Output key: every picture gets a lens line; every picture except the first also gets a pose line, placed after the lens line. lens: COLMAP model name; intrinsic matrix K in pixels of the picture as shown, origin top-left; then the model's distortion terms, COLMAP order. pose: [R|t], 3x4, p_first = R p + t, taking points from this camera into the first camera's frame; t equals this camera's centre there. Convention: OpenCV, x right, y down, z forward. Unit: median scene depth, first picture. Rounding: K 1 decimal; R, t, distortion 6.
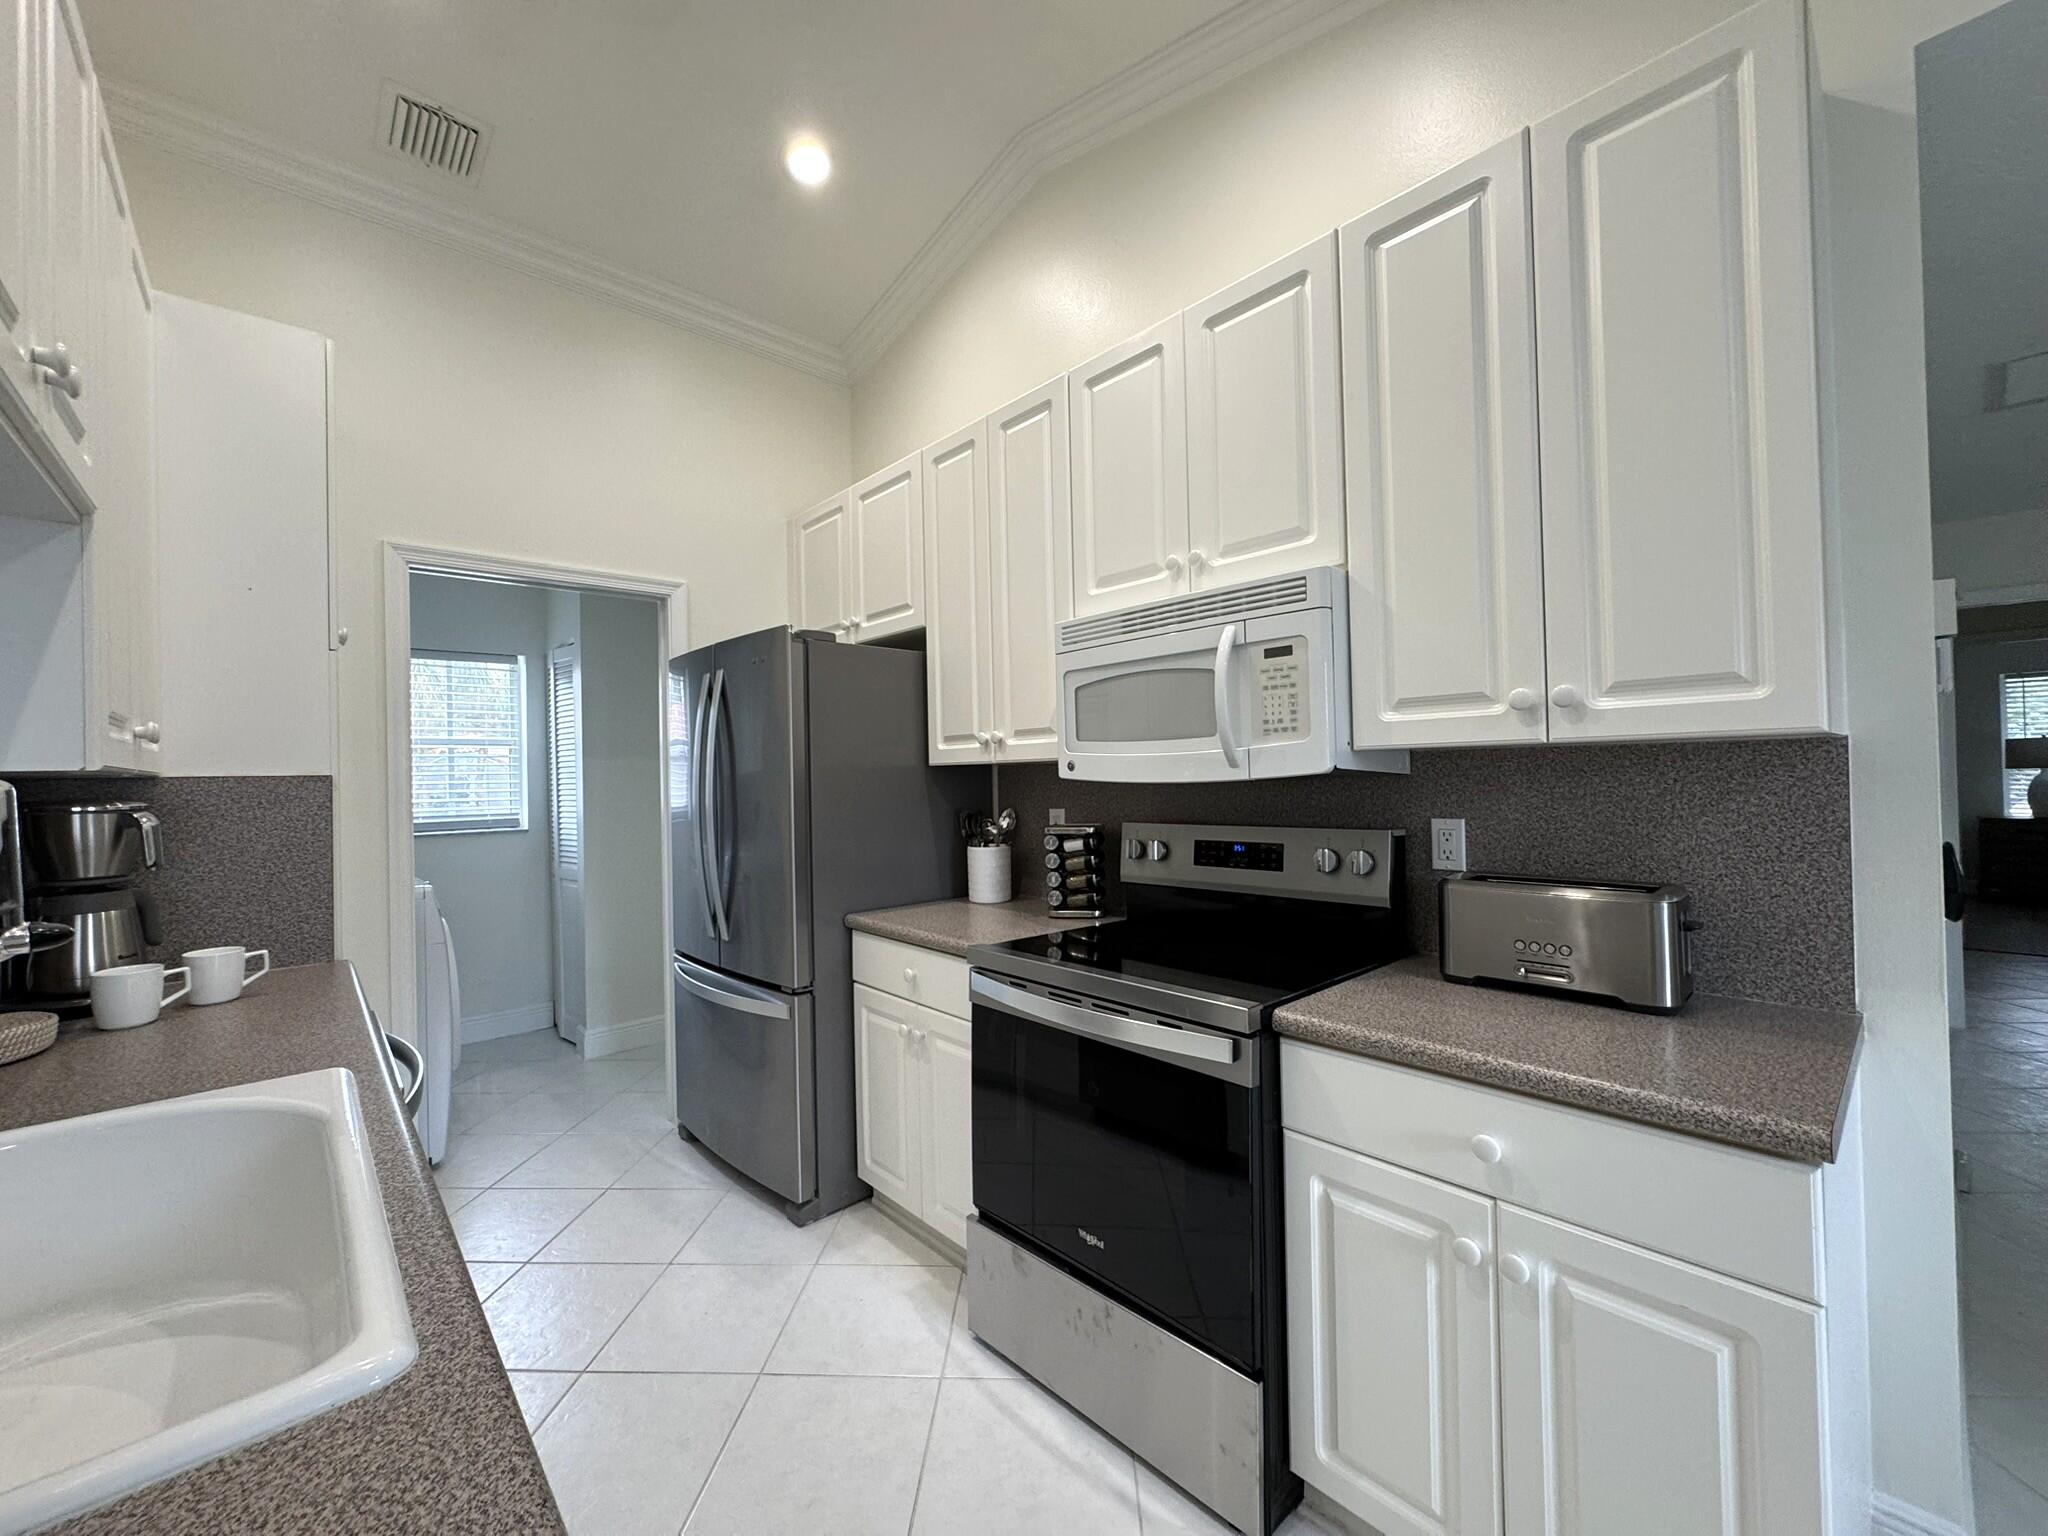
lens RADIAL K [[811.4, 0, 1026.2], [0, 811.4, 765.9], [0, 0, 1]] dist [-0.001709, -0.000344]
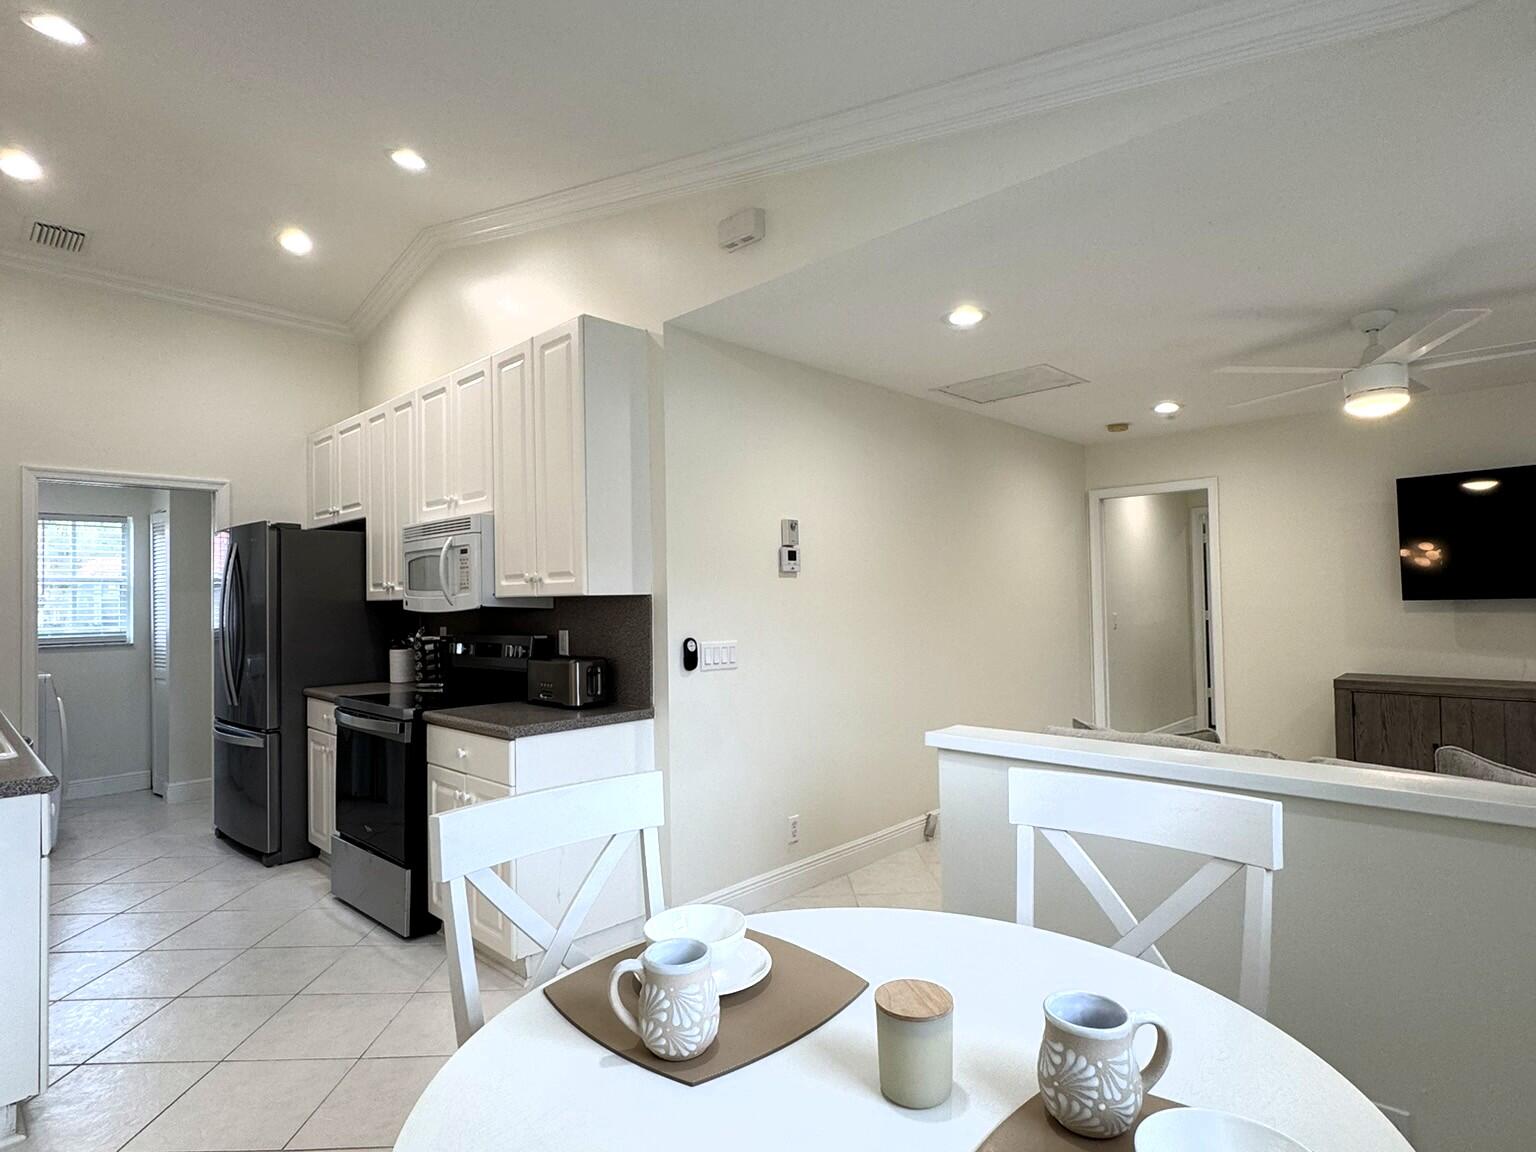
lens RADIAL K [[816.6, 0, 768.0], [0, 816.6, 576.0], [0, 0, 1]] dist [-0.000623, 0.001533]
pose [[0.997820, 0.005174, 0.065787, 0.701826], [-0.003992, 0.999828, -0.018084, -0.029143], [-0.065869, 0.017782, 0.997670, -0.865526]]
